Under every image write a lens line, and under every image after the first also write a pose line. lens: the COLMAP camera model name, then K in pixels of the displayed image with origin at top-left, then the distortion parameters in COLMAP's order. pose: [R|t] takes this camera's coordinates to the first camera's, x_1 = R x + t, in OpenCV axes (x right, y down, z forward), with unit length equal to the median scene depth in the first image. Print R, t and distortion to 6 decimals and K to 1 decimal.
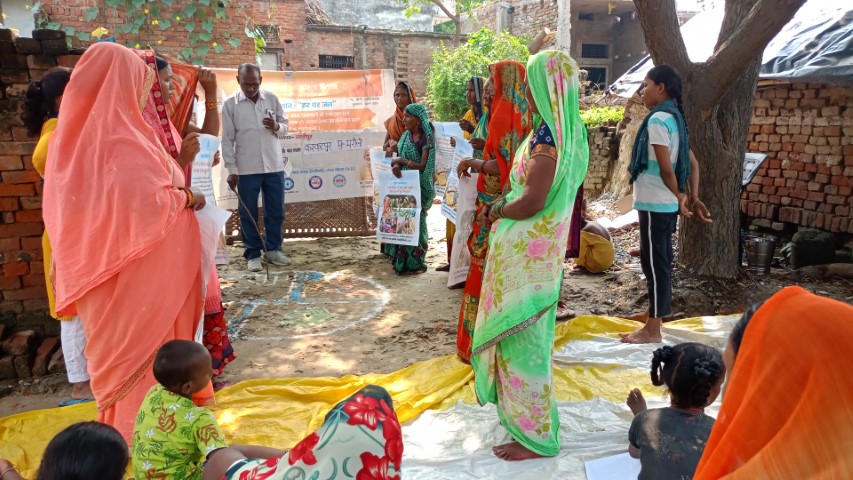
lens RADIAL K [[599.5, 0, 429.4], [0, 599.5, 239.9], [0, 0, 1]] dist [-0.010574, -0.002063]
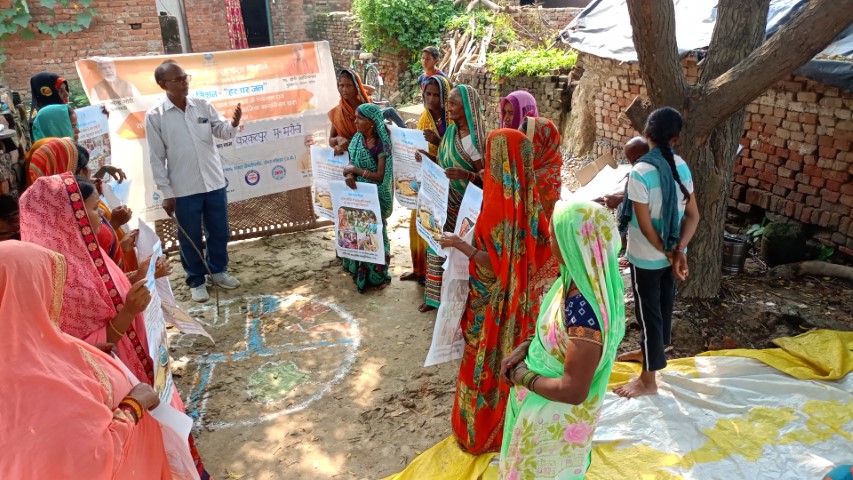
lens RADIAL K [[599.5, 0, 429.4], [0, 599.5, 239.9], [0, 0, 1]] dist [-0.010574, -0.002063]
pose [[0.990523, -0.079825, 0.111773, -0.046288], [0.058722, 0.981772, 0.180761, -0.187685], [-0.124164, -0.172485, 0.977155, 0.098616]]
